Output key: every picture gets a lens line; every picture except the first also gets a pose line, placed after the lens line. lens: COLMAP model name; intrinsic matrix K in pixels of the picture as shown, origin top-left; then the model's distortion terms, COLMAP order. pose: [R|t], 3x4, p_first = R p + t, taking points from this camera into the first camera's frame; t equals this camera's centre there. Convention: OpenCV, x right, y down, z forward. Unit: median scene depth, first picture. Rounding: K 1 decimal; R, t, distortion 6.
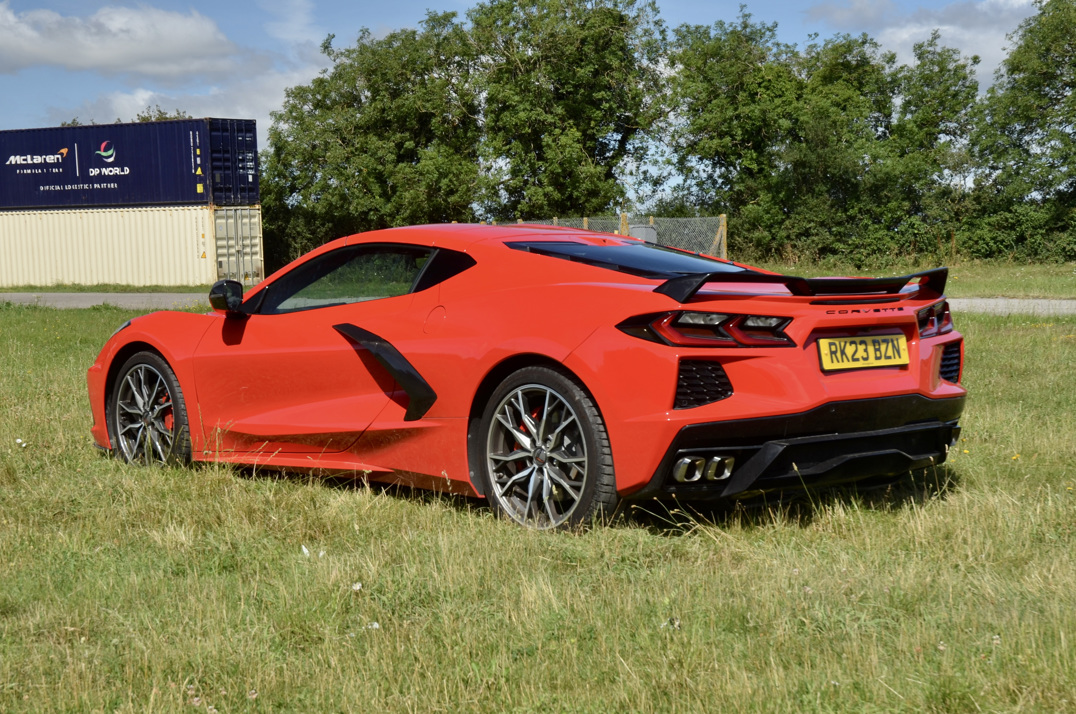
lens RADIAL K [[2083.0, 0, 536.9], [0, 2083.0, 389.1], [0, 0, 1]] dist [0.093760, 0.582486]
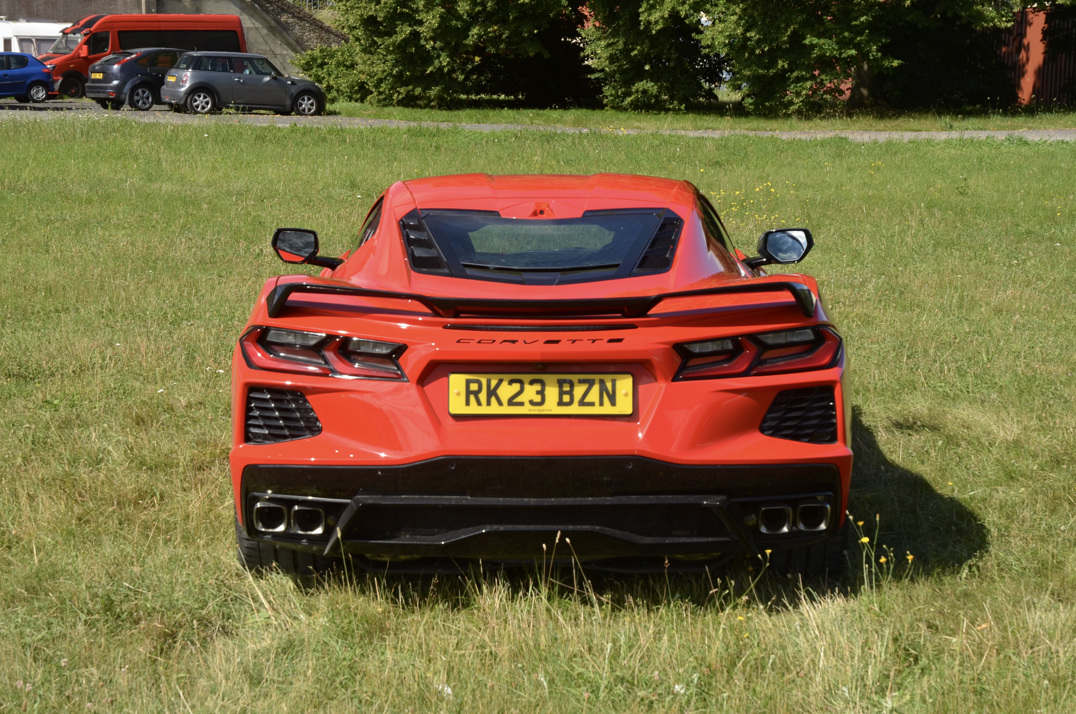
lens RADIAL K [[2083.0, 0, 536.9], [0, 2083.0, 389.1], [0, 0, 1]] dist [0.093760, 0.582486]
pose [[0.708954, 0.108625, -0.696839, 0.695744], [-0.051344, 0.993395, 0.102616, -0.099059], [0.703383, -0.036971, 0.709849, 0.465037]]
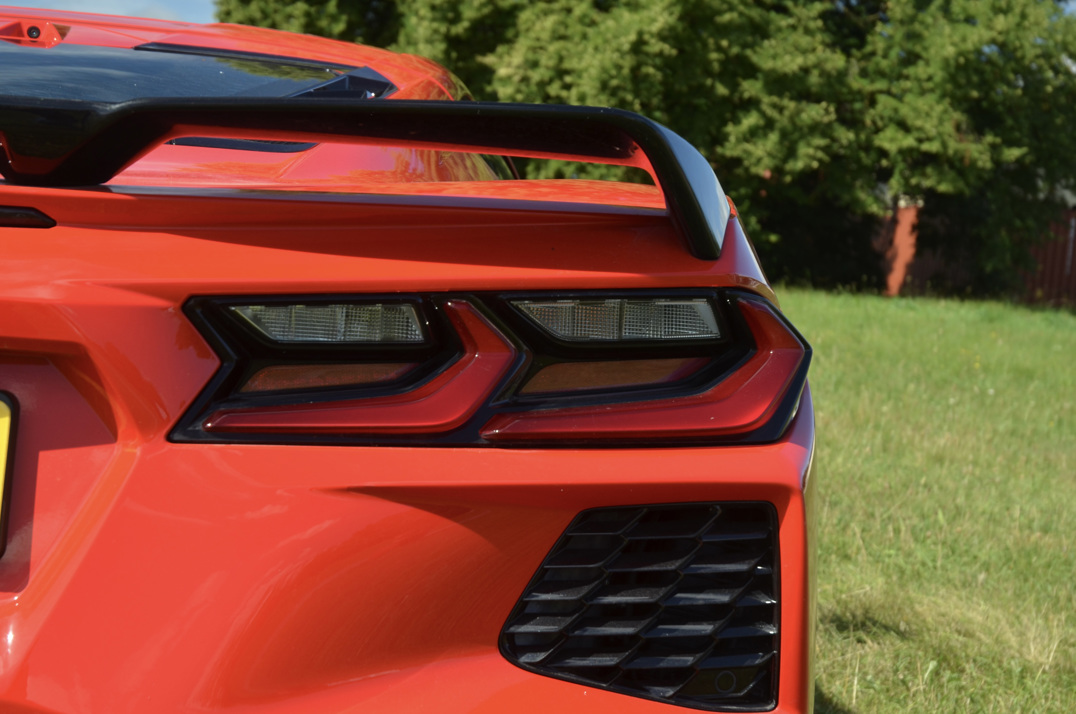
lens RADIAL K [[2083.0, 0, 536.9], [0, 2083.0, 389.1], [0, 0, 1]] dist [0.093760, 0.582486]
pose [[0.745072, 0.106515, -0.658424, 0.350203], [-0.121868, 0.992289, 0.022619, -0.038894], [0.655756, 0.063388, 0.752307, 0.920681]]
